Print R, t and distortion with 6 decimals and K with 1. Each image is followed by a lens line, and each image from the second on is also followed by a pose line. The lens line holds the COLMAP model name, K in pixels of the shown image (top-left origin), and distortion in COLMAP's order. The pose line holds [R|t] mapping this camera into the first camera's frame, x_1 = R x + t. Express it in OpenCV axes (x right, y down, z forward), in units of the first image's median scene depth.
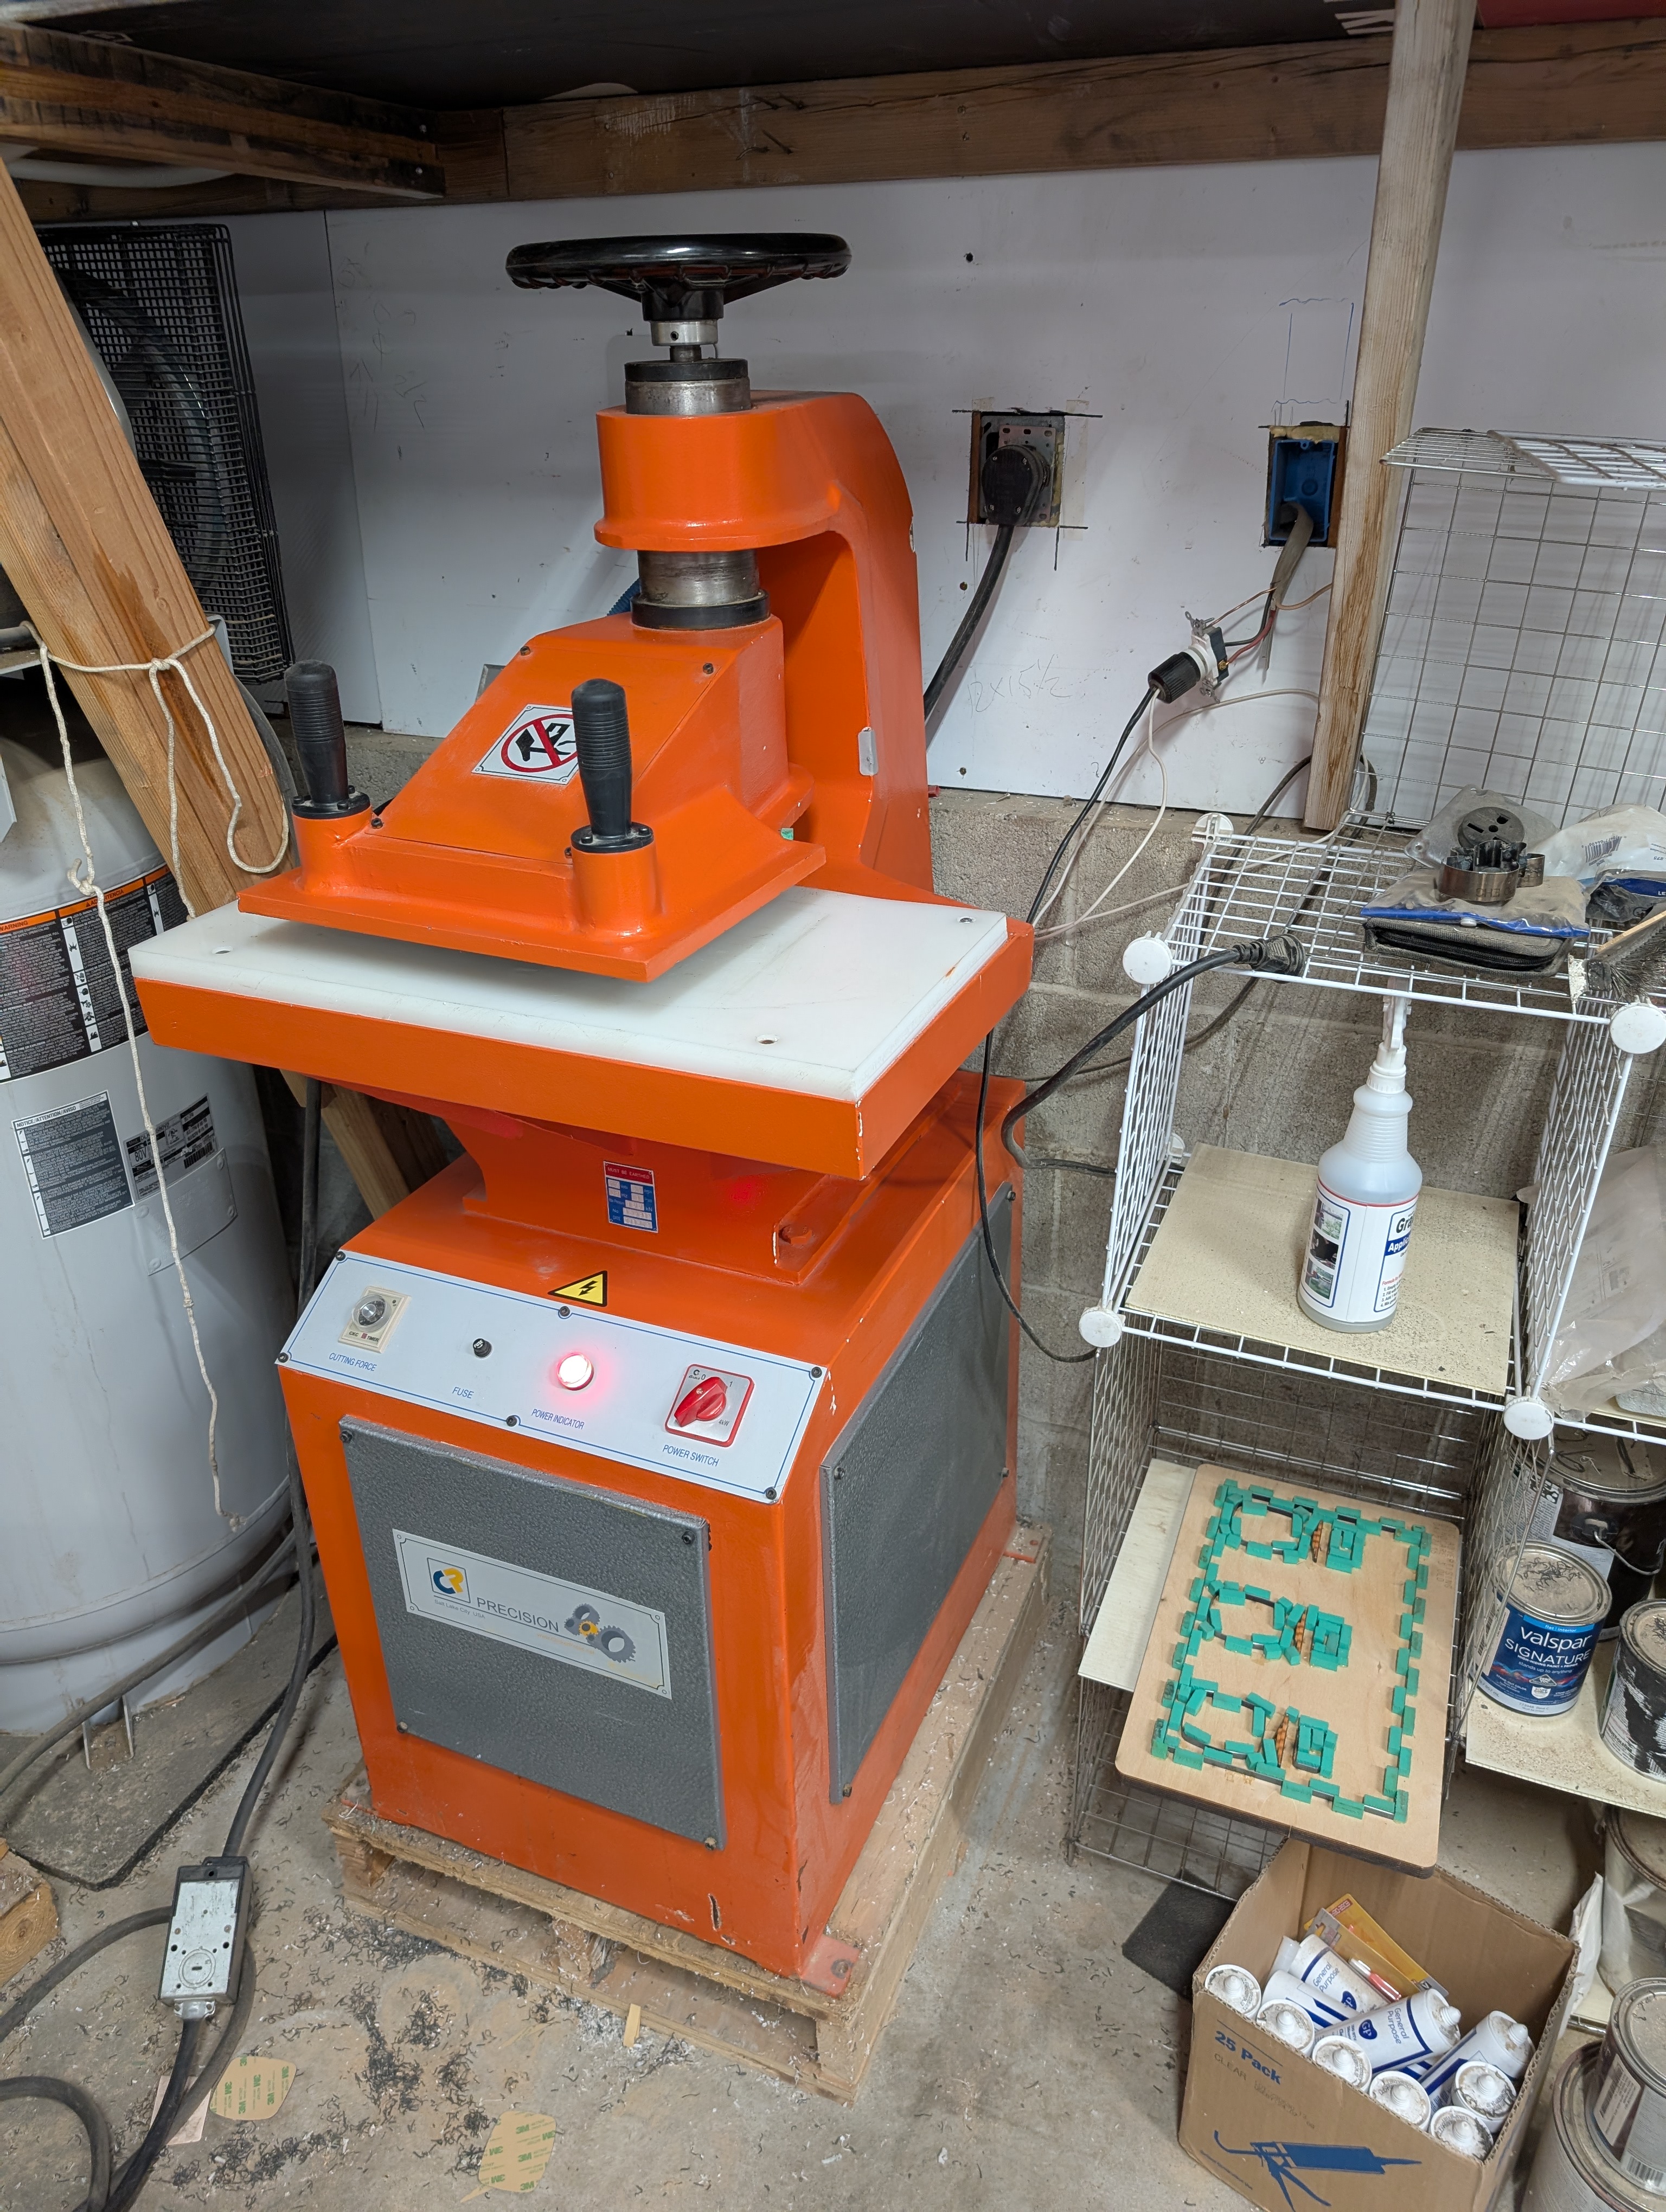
lens RADIAL K [[1598.5, 0, 834.0], [0, 1598.5, 1069.6], [0, 0, 1]] dist [0.006243, -0.005399]
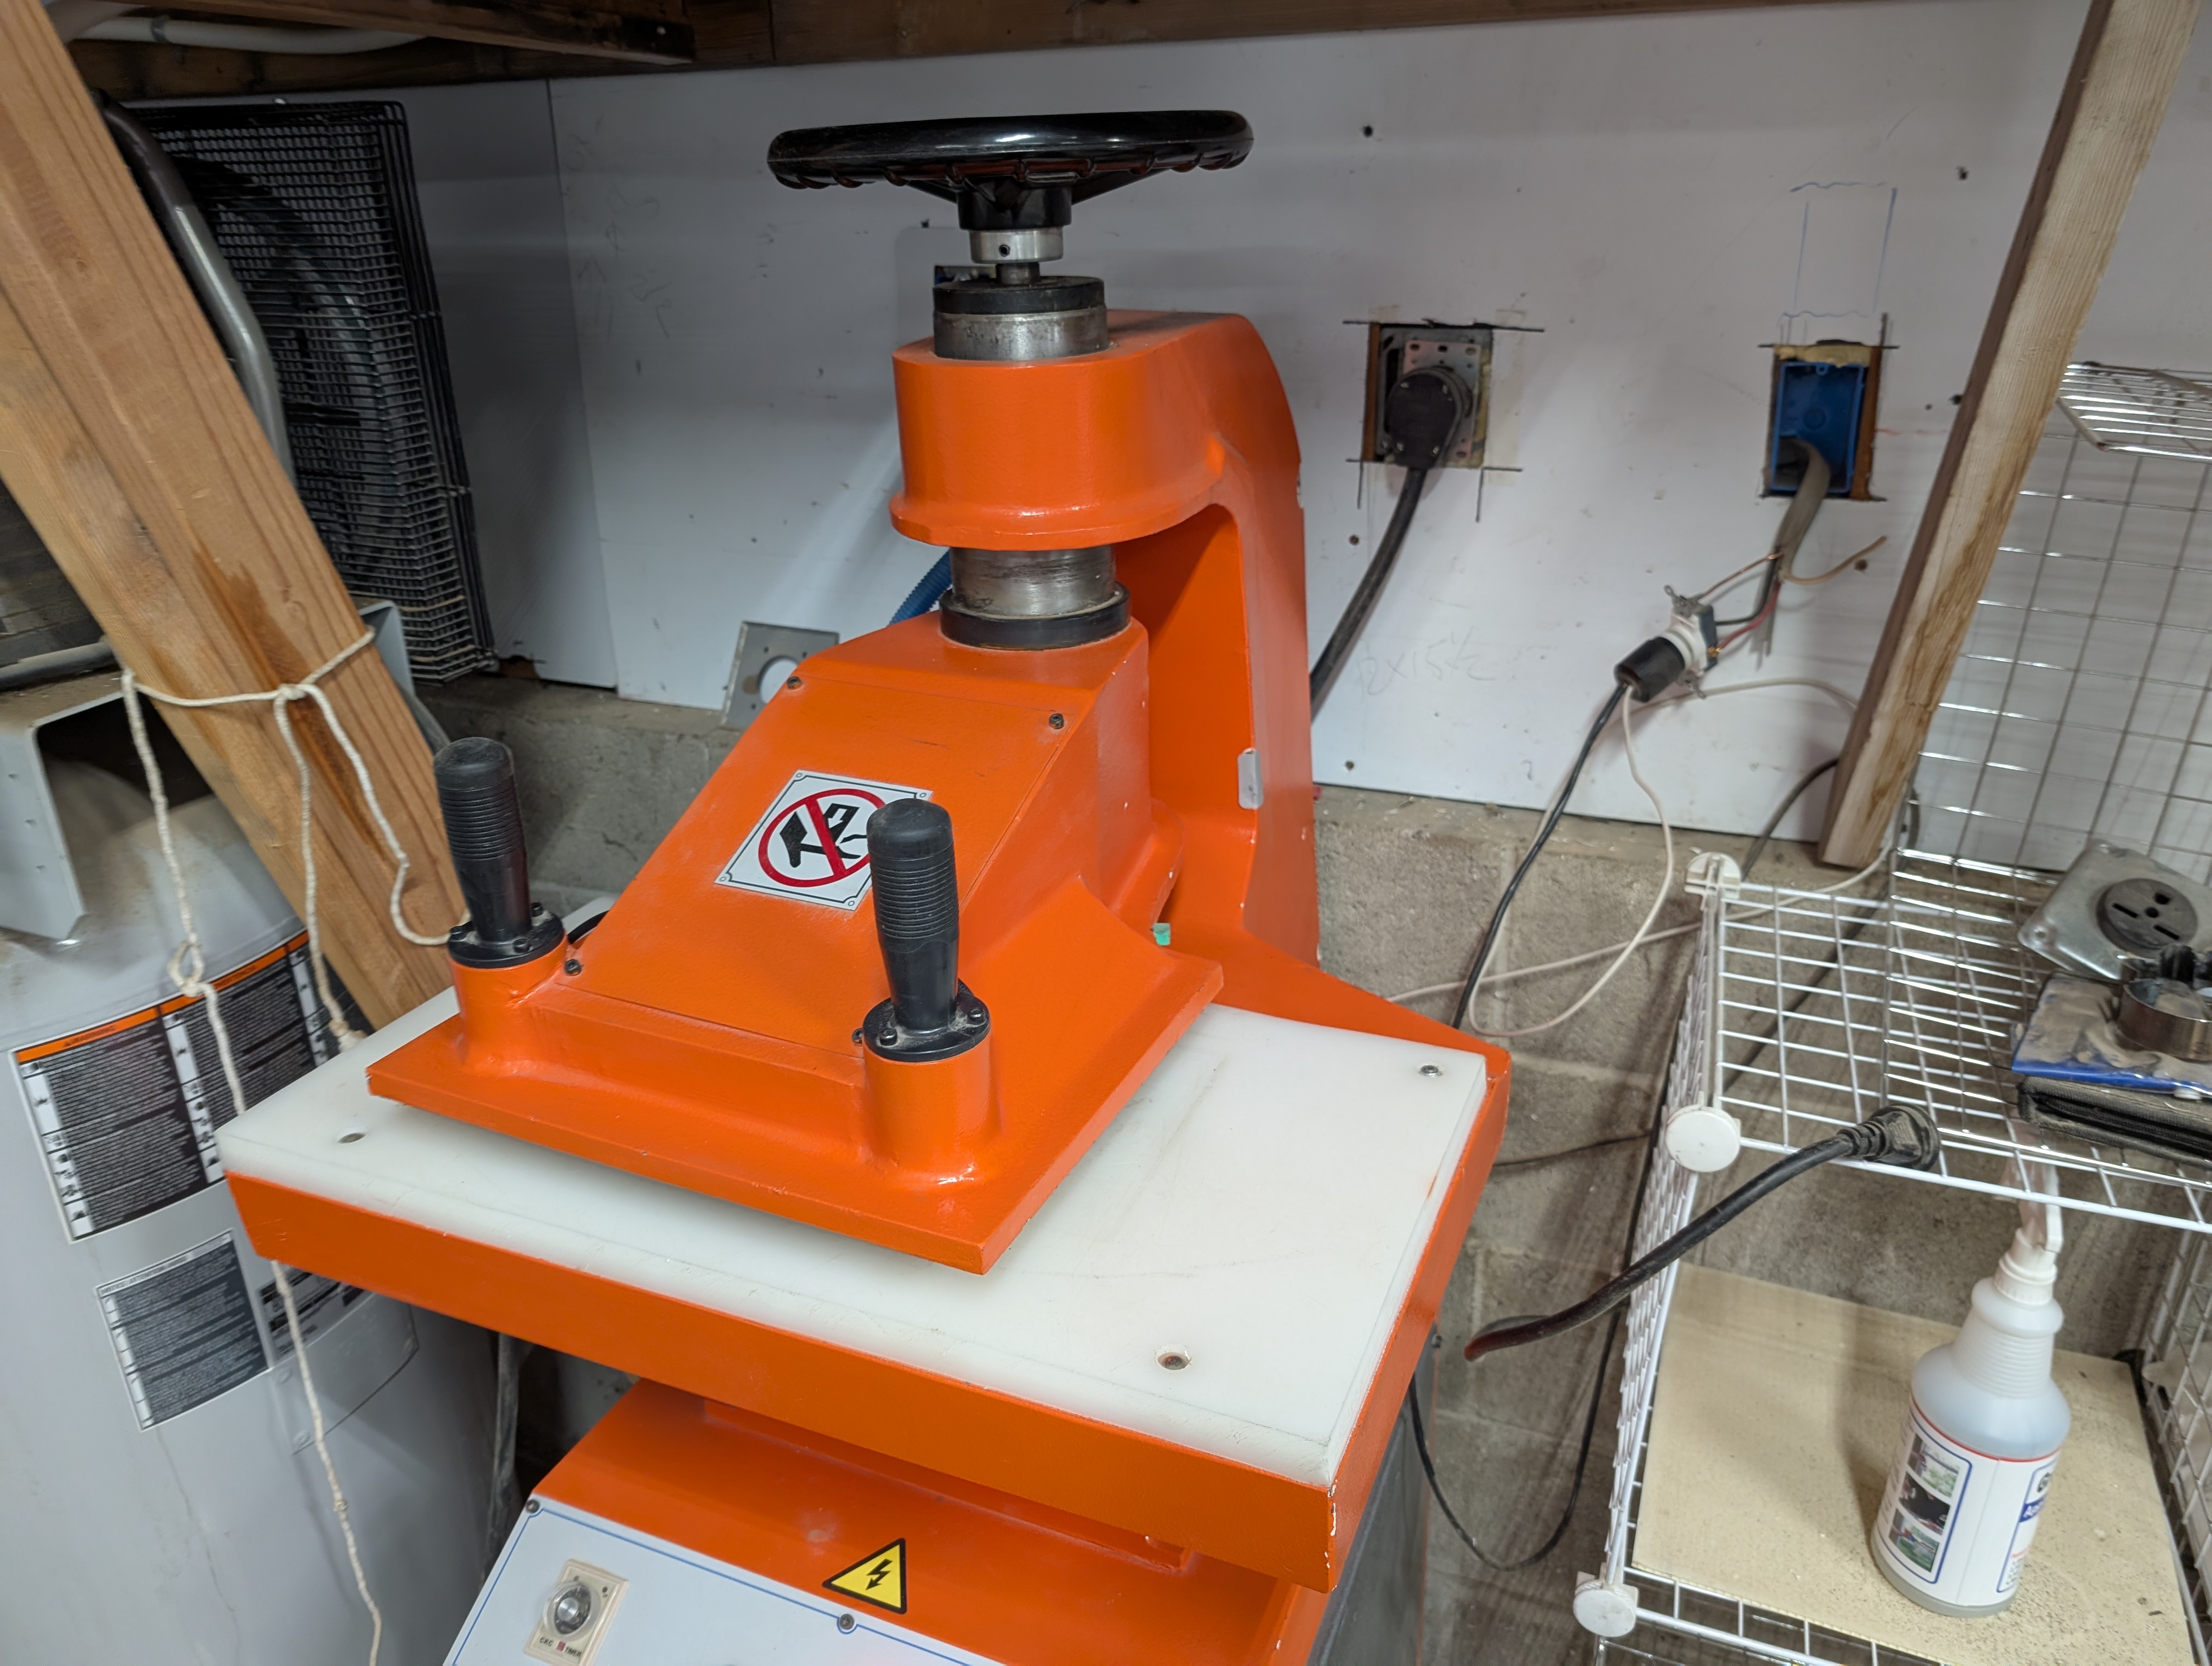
lens RADIAL K [[1610.8, 0, 1097.7], [0, 1610.8, 813.6], [0, 0, 1]] dist [0.001067, -0.006871]
pose [[0.999963, -0.007919, -0.003248, -0.050953], [0.007719, 0.998315, -0.057507, -0.147808], [0.003698, 0.057480, 0.998340, 0.265210]]
